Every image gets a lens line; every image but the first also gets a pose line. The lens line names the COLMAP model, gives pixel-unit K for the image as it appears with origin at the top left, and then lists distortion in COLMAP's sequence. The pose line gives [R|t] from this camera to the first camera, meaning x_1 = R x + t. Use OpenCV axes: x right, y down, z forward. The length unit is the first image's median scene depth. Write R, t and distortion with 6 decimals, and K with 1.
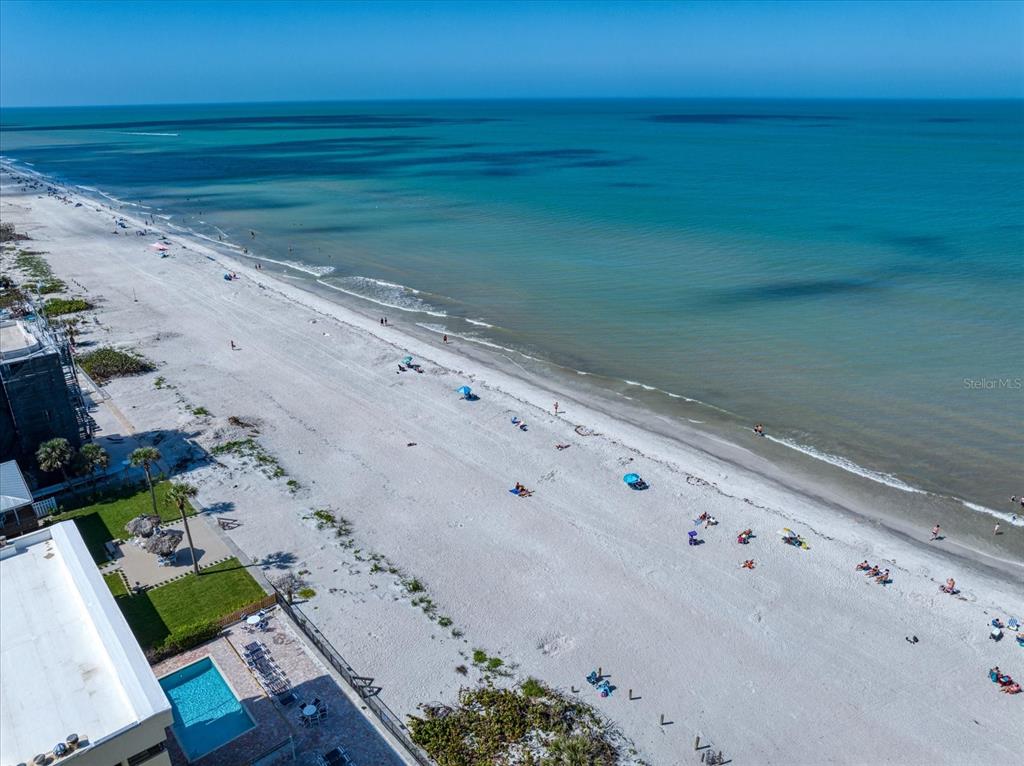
lens RADIAL K [[710.1, 0, 513.0], [0, 710.1, 383.5], [0, 0, 1]] dist [-0.048874, 0.009800]
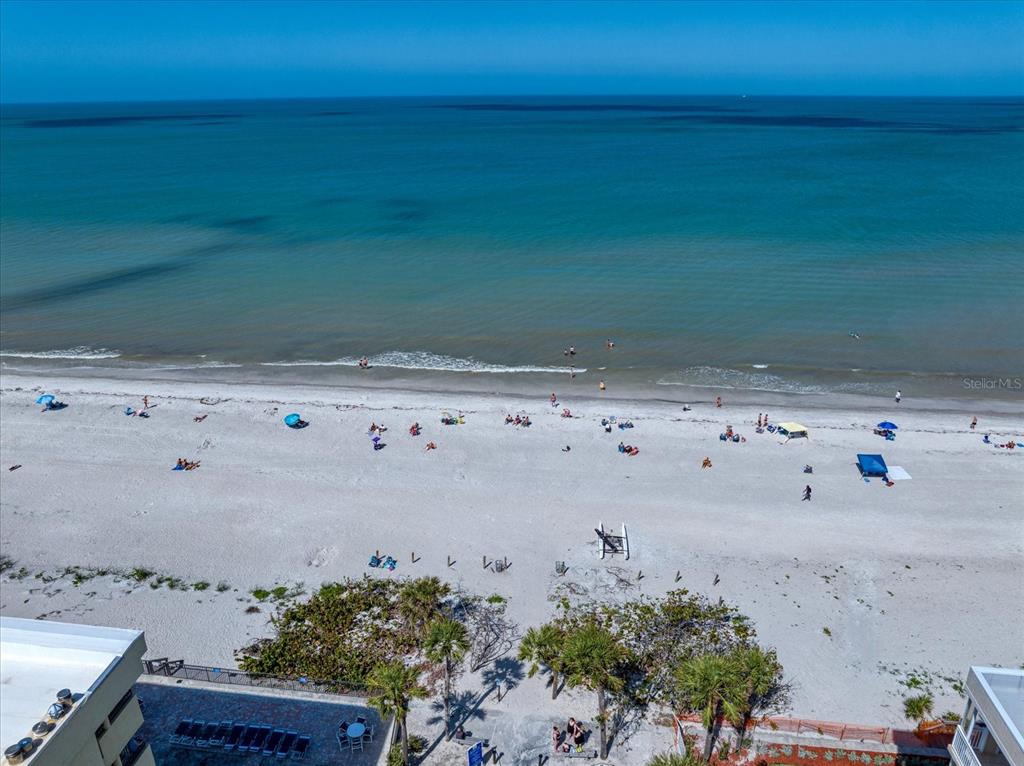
lens RADIAL K [[710.1, 0, 513.7], [0, 710.1, 382.4], [0, 0, 1]] dist [-0.048874, 0.009800]
pose [[0.742654, -0.245548, 0.623034, -0.257227], [0.245860, 0.965357, 0.087400, 0.084009], [-0.622911, 0.088271, 0.777296, -0.001606]]
